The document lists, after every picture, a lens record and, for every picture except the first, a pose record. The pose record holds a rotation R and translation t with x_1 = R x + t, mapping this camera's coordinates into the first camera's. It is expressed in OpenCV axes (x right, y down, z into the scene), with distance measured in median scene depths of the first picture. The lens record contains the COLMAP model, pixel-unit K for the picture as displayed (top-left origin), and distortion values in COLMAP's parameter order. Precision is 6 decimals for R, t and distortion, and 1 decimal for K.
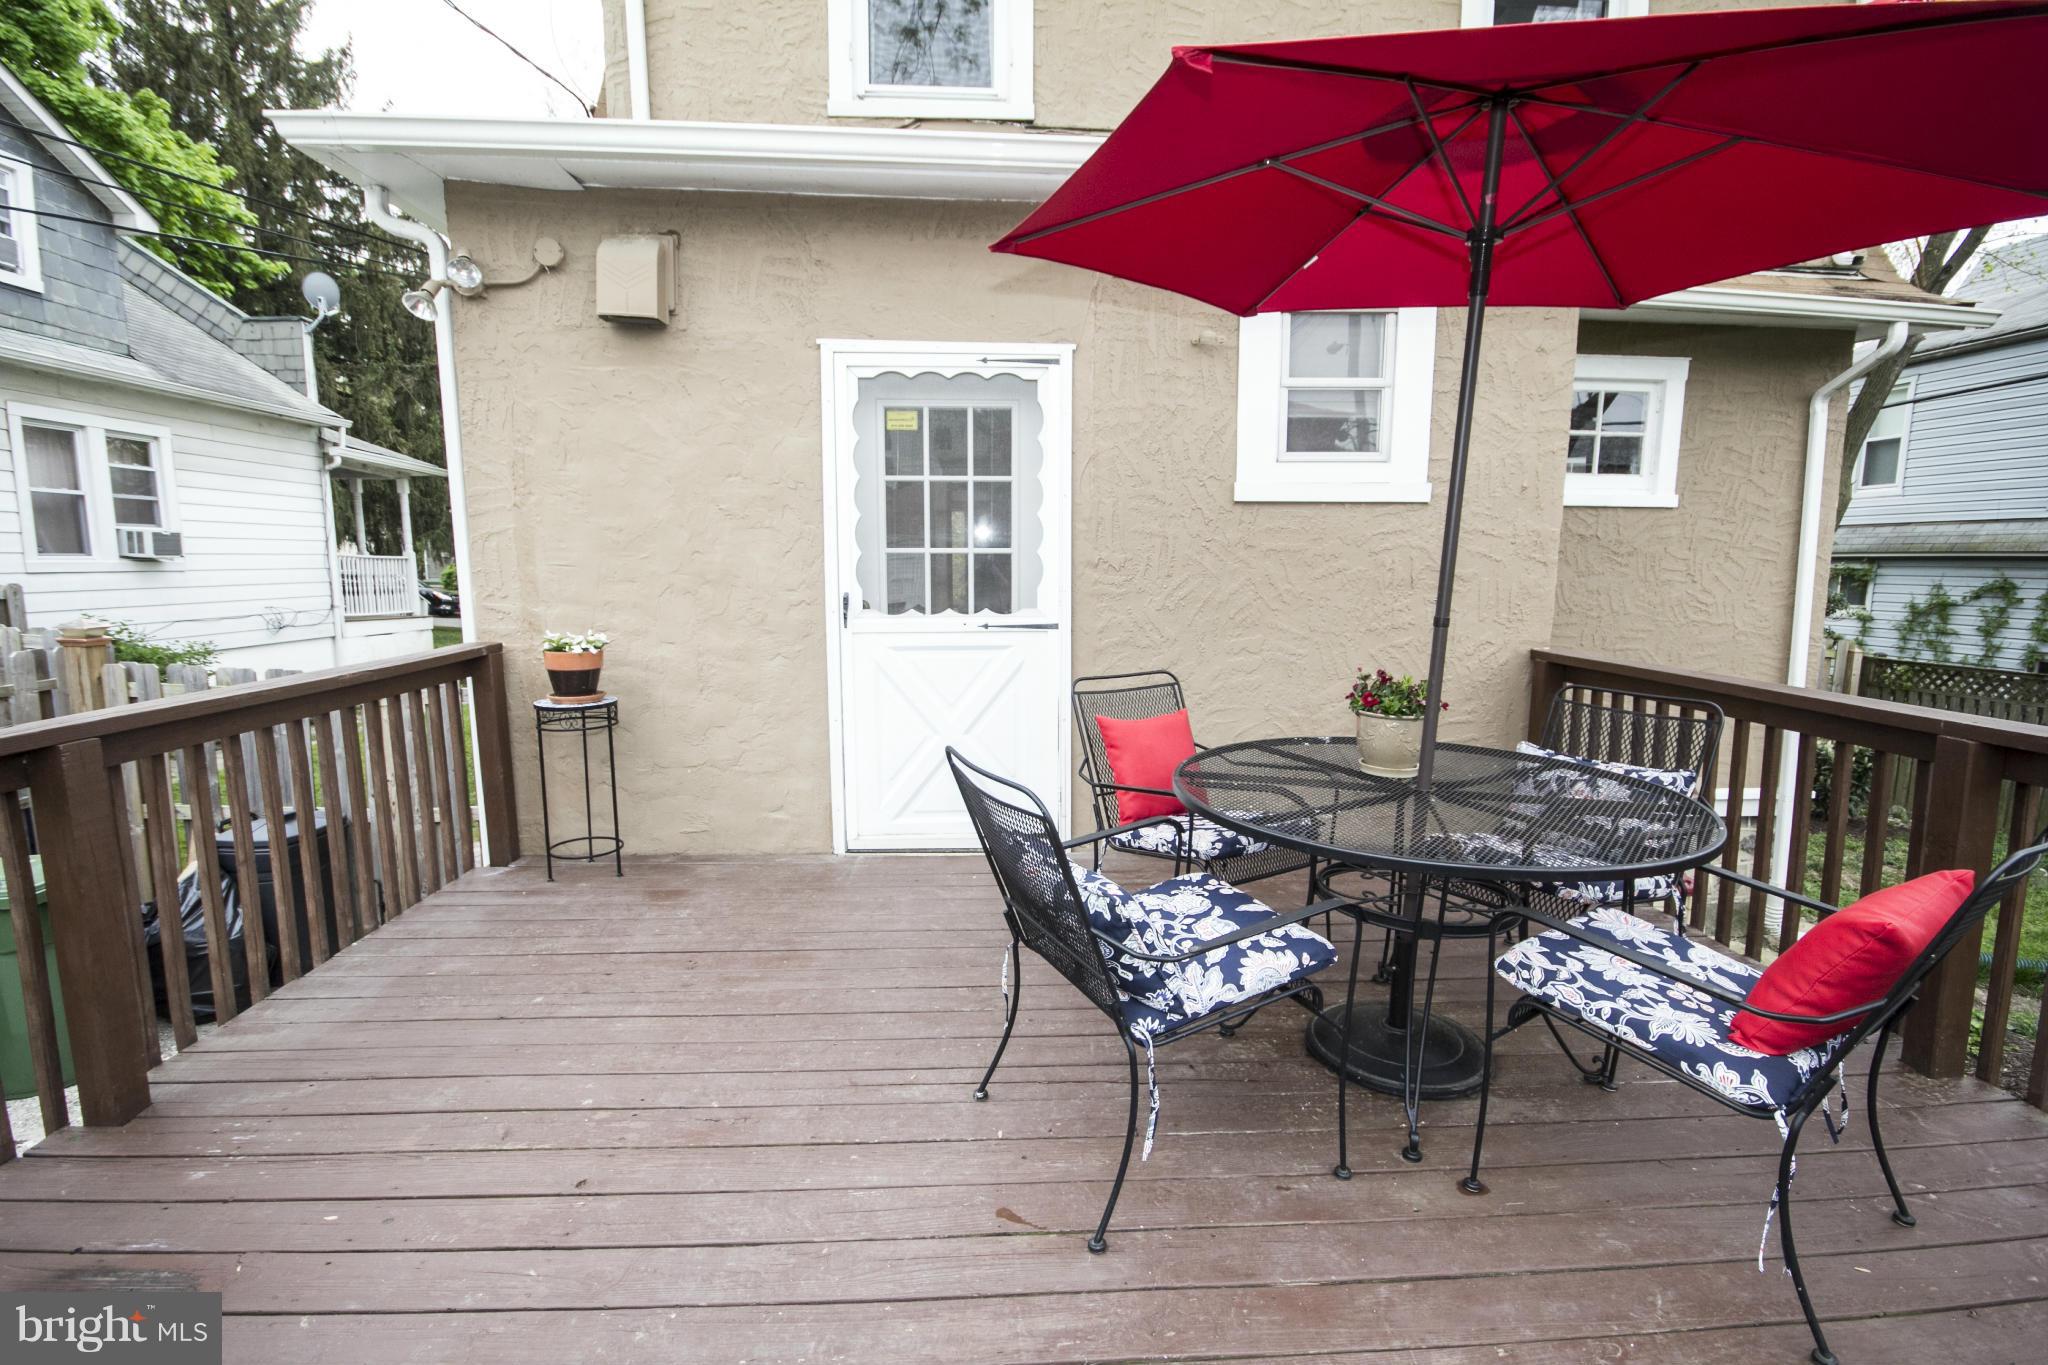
lens RADIAL K [[973.5, 0, 1025.4], [0, 973.5, 698.2], [0, 0, 1]] dist [-0.000978, -0.008433]
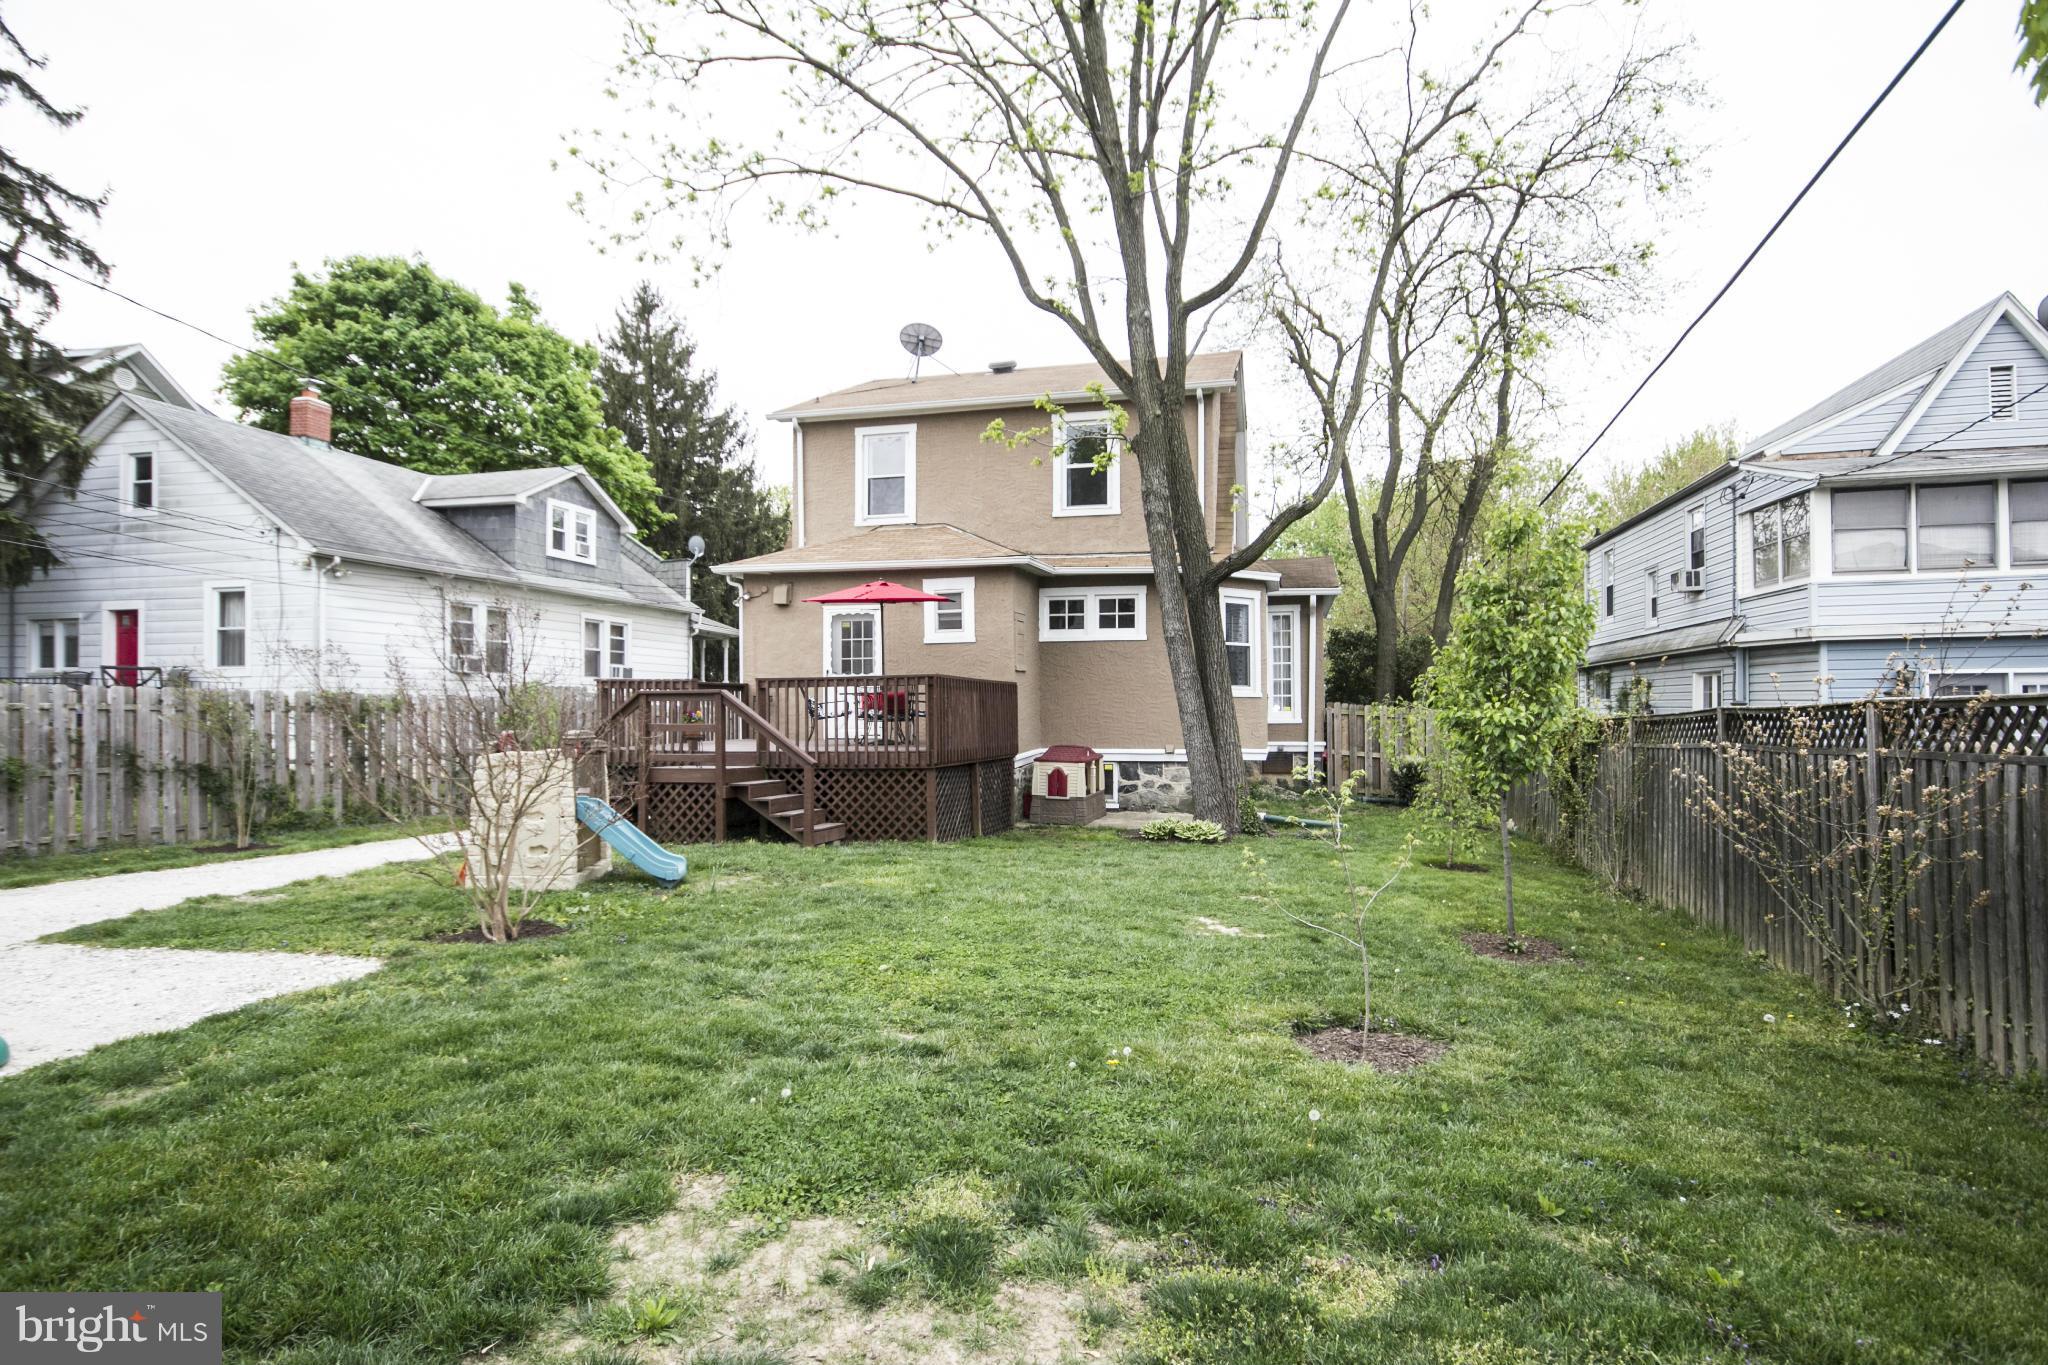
lens RADIAL K [[1040.7, 0, 1022.5], [0, 1040.7, 692.9], [0, 0, 1]] dist [-0.015312, 0.011039]
pose [[0.960503, -0.011292, -0.278041, 0.465101], [-0.031634, 0.988268, -0.149415, 0.157695], [0.276467, 0.152309, 0.948877, -0.736314]]
